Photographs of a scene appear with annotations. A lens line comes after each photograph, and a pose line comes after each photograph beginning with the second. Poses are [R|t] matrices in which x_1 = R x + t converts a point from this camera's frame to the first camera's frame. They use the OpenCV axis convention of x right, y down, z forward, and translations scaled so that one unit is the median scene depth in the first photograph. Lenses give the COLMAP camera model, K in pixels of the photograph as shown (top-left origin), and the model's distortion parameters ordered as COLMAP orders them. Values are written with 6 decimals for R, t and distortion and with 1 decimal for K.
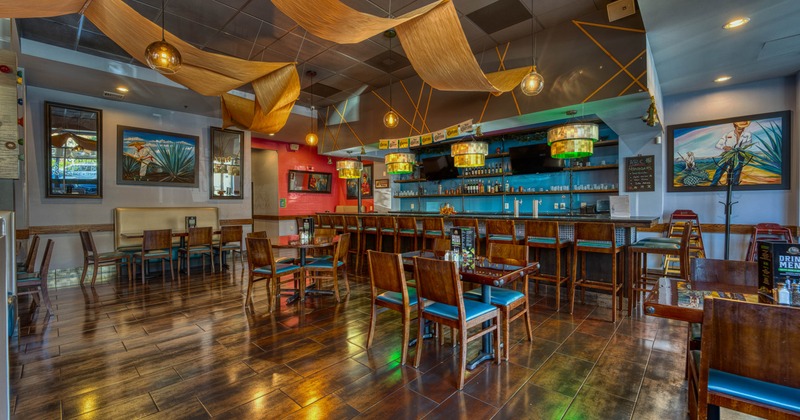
lens RADIAL K [[321.7, 0, 396.9], [0, 321.7, 206.6], [0, 0, 1]] dist [-0.002317, -0.000711]
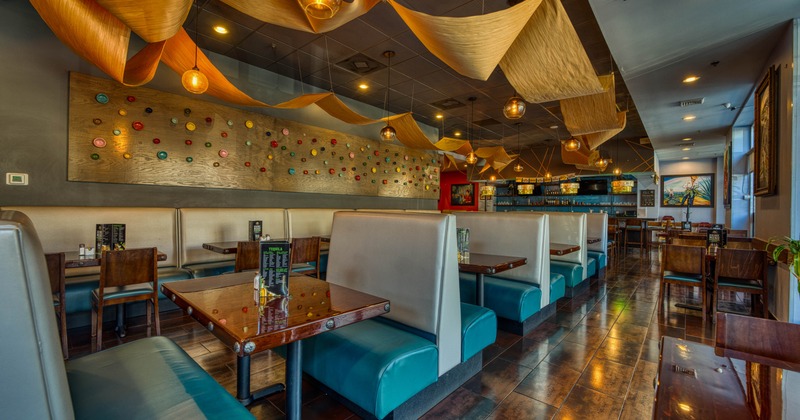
lens RADIAL K [[321.7, 0, 396.9], [0, 321.7, 206.6], [0, 0, 1]] dist [-0.002317, -0.000711]
pose [[0.999661, 0.021039, 0.015359, -0.814798], [-0.020873, 0.999723, -0.010843, 0.008354], [-0.015583, 0.010519, 0.999823, -0.956374]]
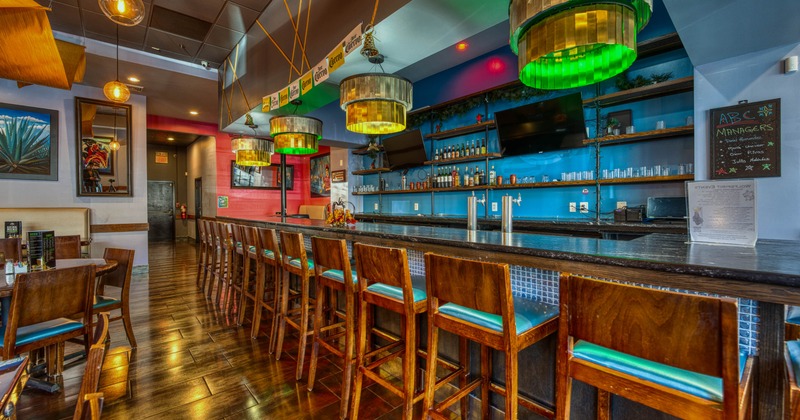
lens RADIAL K [[321.7, 0, 396.9], [0, 321.7, 206.6], [0, 0, 1]] dist [-0.002317, -0.000711]
pose [[0.994660, 0.001396, -0.103199, 0.263920], [-0.001143, 0.999996, 0.002517, -0.004535], [0.103202, -0.002385, 0.994658, 0.426410]]
